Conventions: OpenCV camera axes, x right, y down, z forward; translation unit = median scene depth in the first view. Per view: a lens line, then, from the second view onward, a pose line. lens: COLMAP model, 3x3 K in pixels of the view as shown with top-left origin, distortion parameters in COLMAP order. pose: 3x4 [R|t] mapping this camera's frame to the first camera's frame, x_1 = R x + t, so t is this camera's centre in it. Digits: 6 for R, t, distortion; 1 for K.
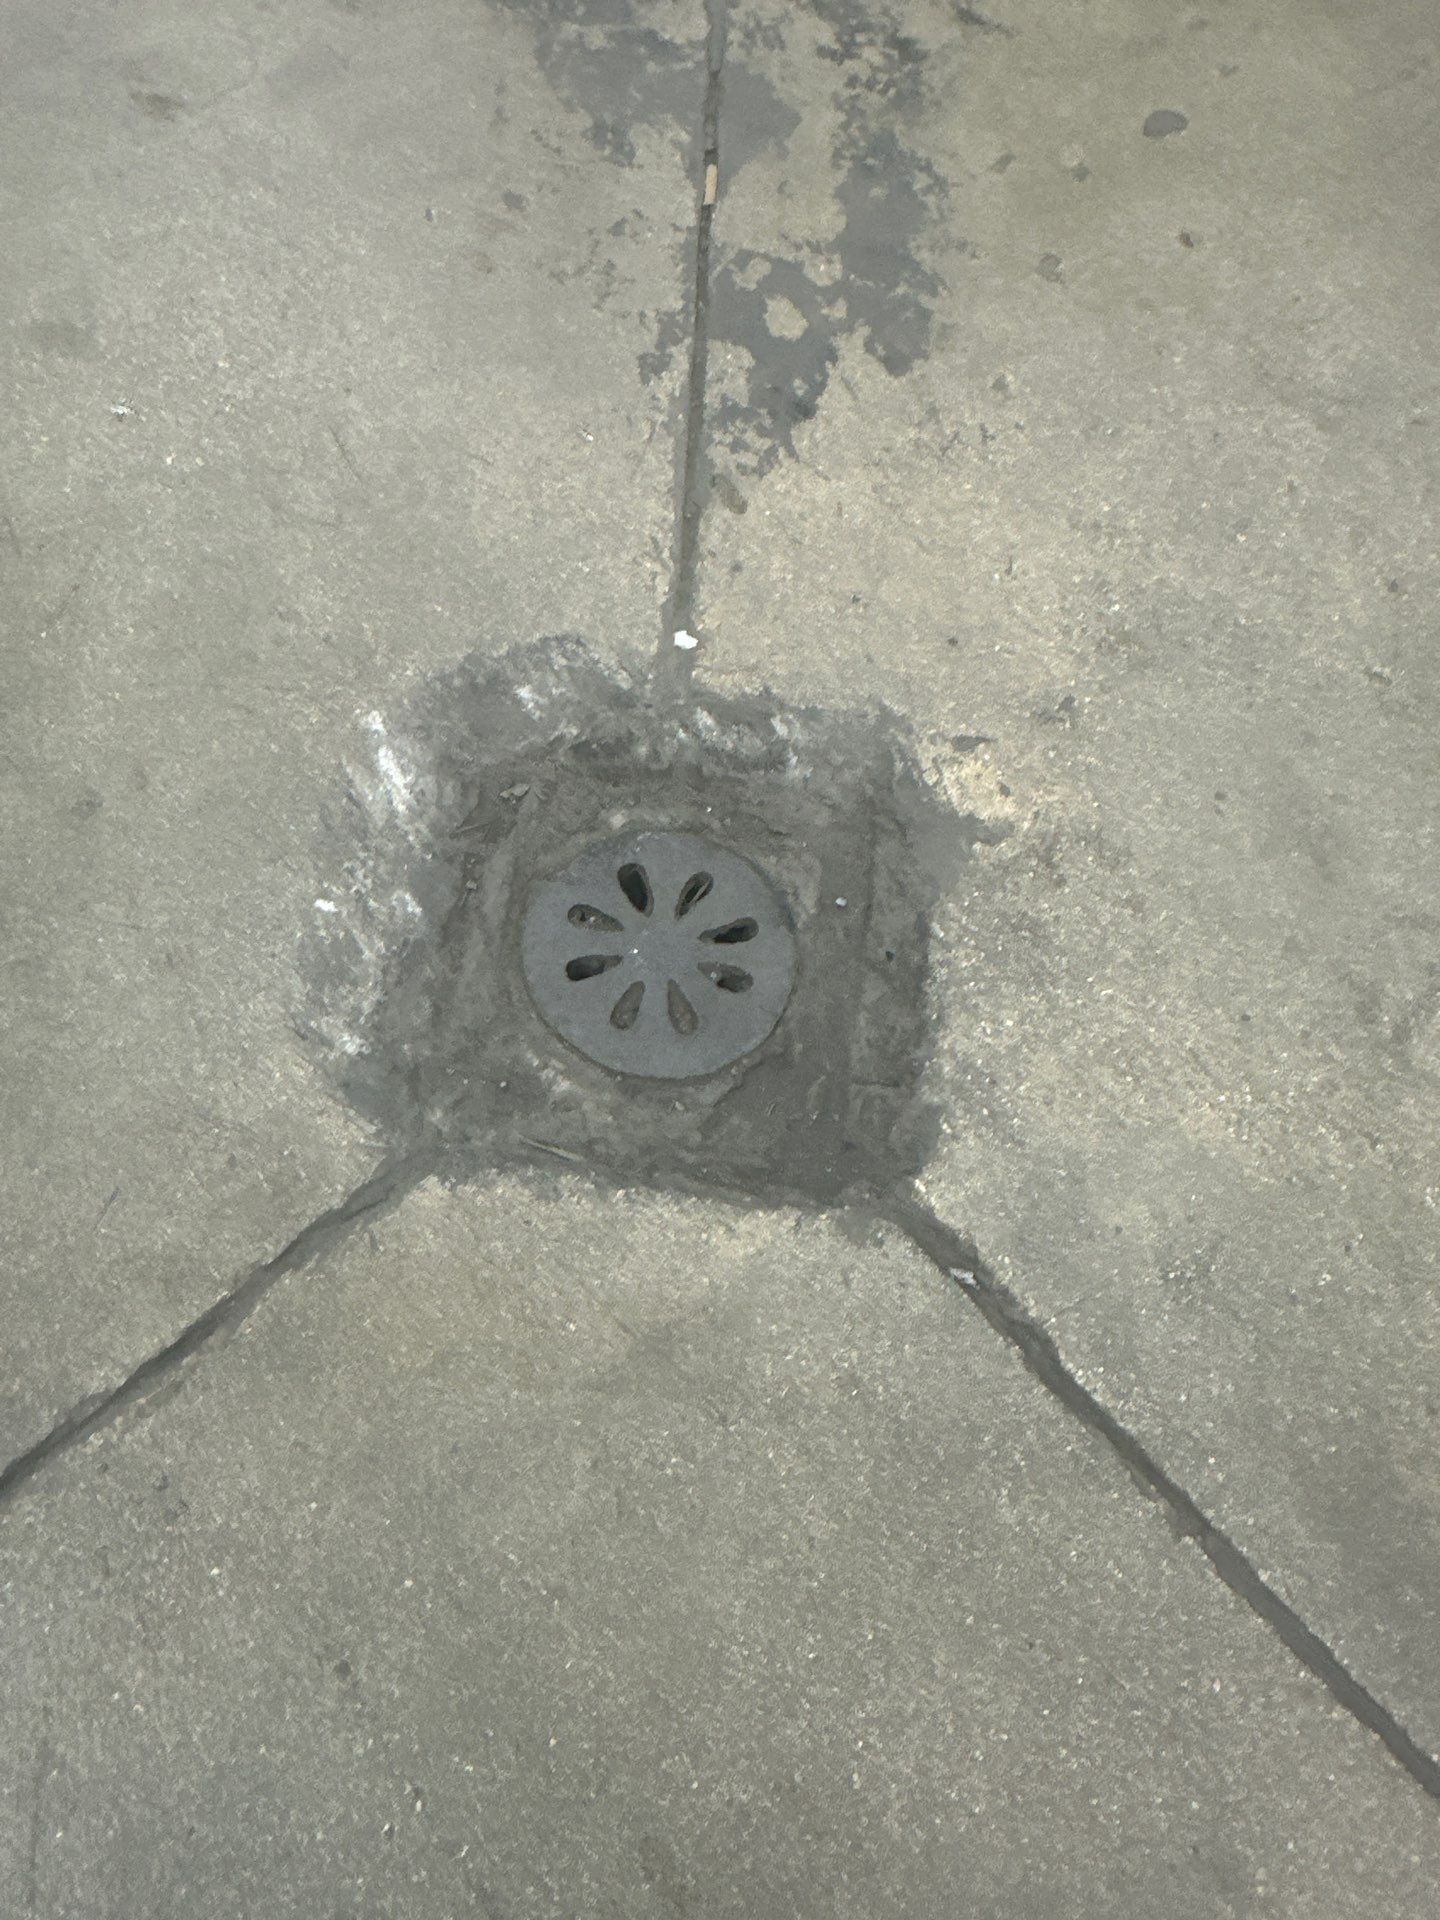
lens RADIAL K [[1359.0, 0, 720.0], [0, 1359.0, 960.0], [0, 0, 1]] dist [0.008444, -0.009405]
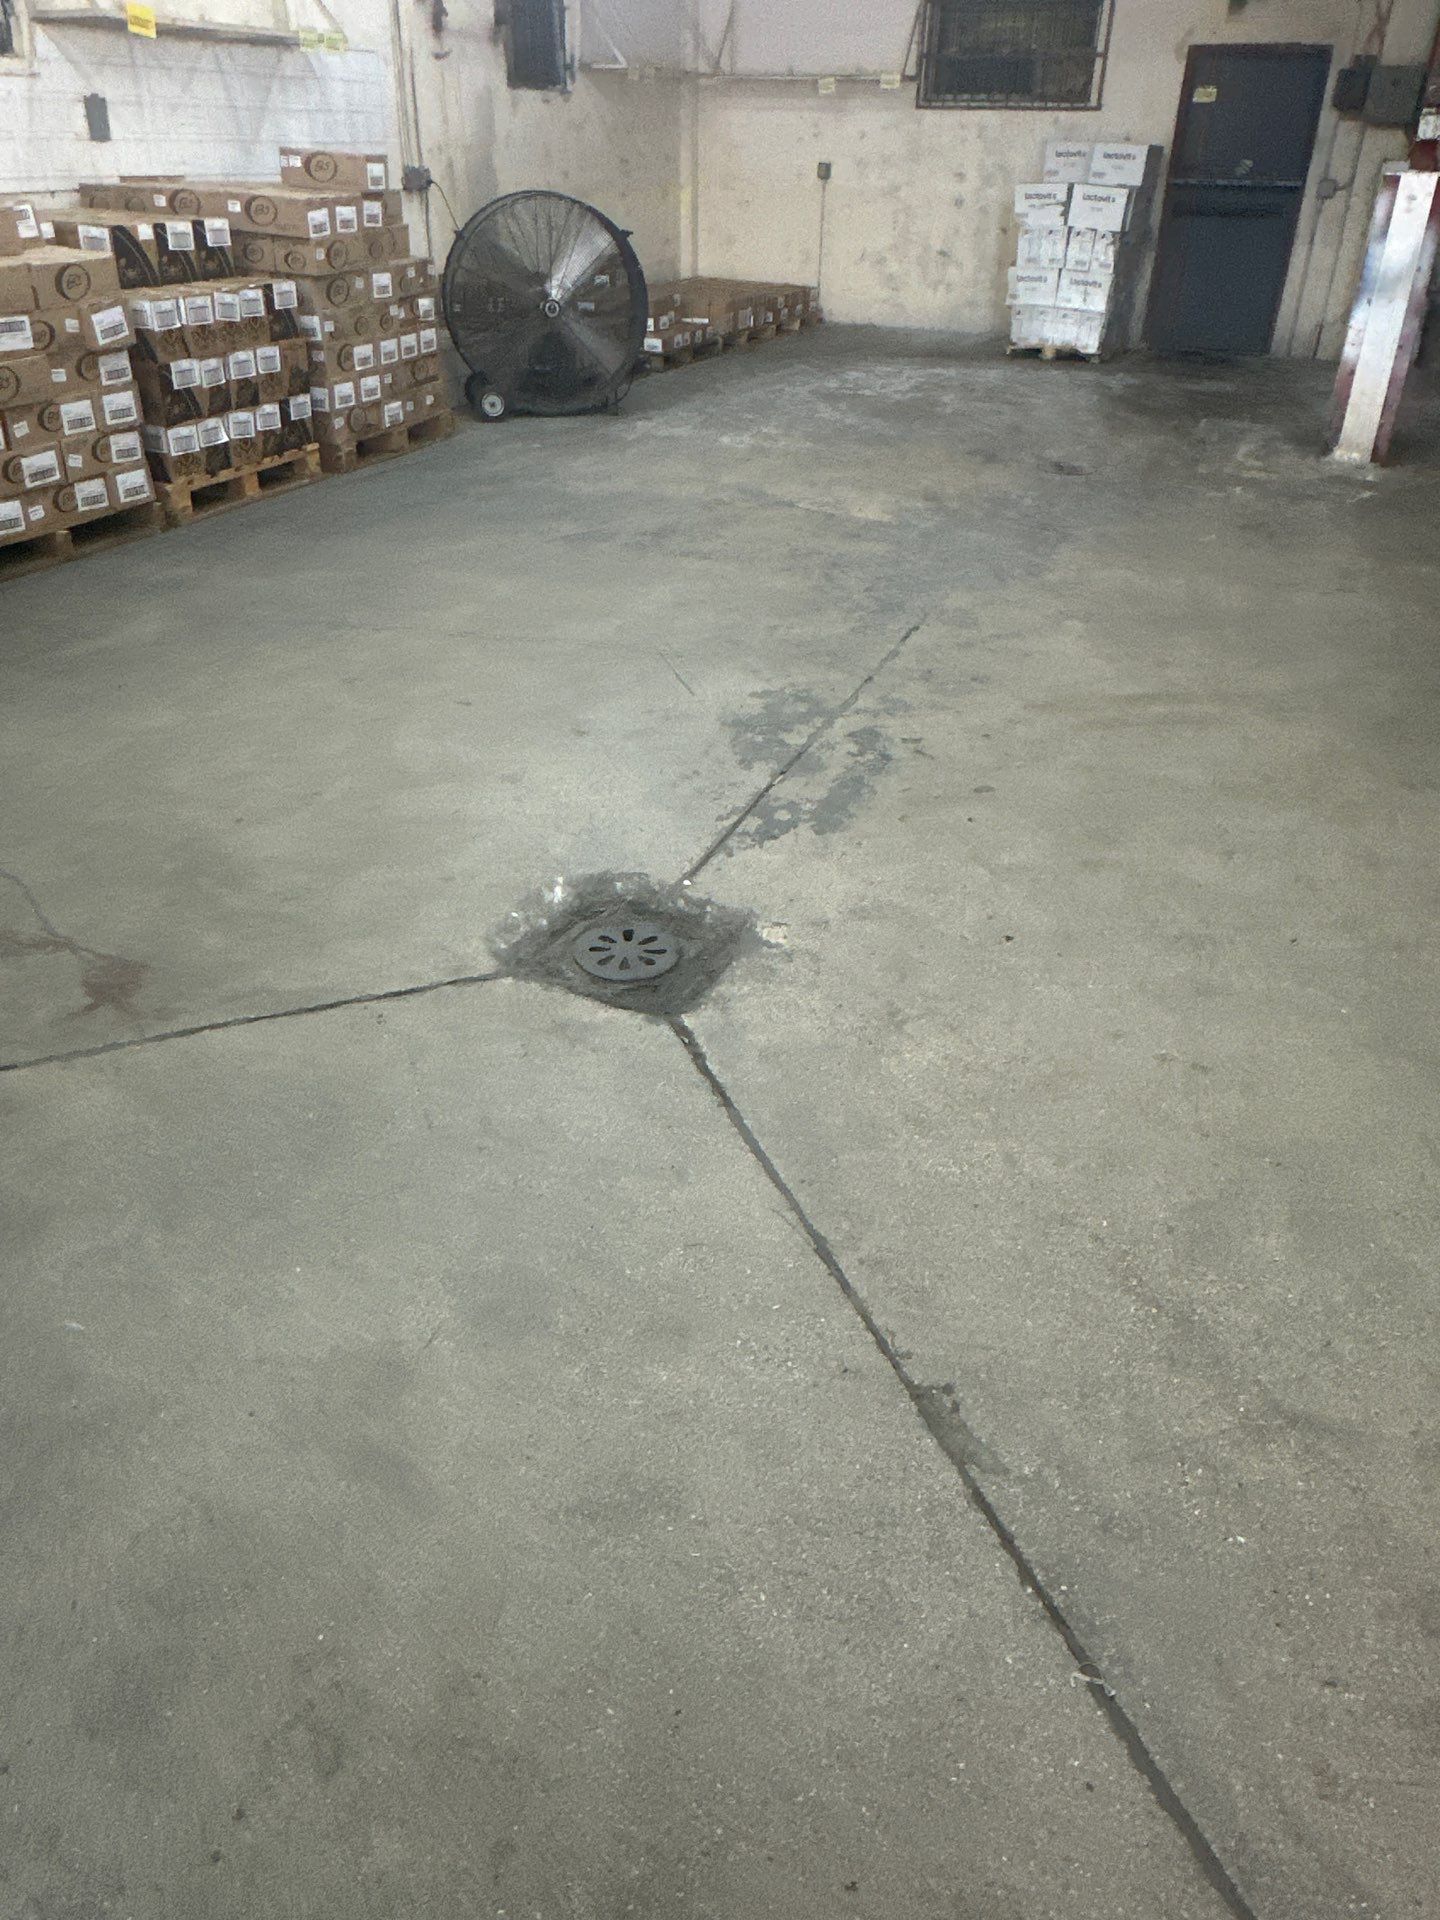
lens RADIAL K [[1359.0, 0, 720.0], [0, 1359.0, 960.0], [0, 0, 1]] dist [0.008444, -0.009405]
pose [[0.940782, 0.151294, -0.303381, 0.840479], [-0.296919, 0.799605, -0.521987, 1.205590], [0.163611, 0.581155, 0.797176, -0.924772]]
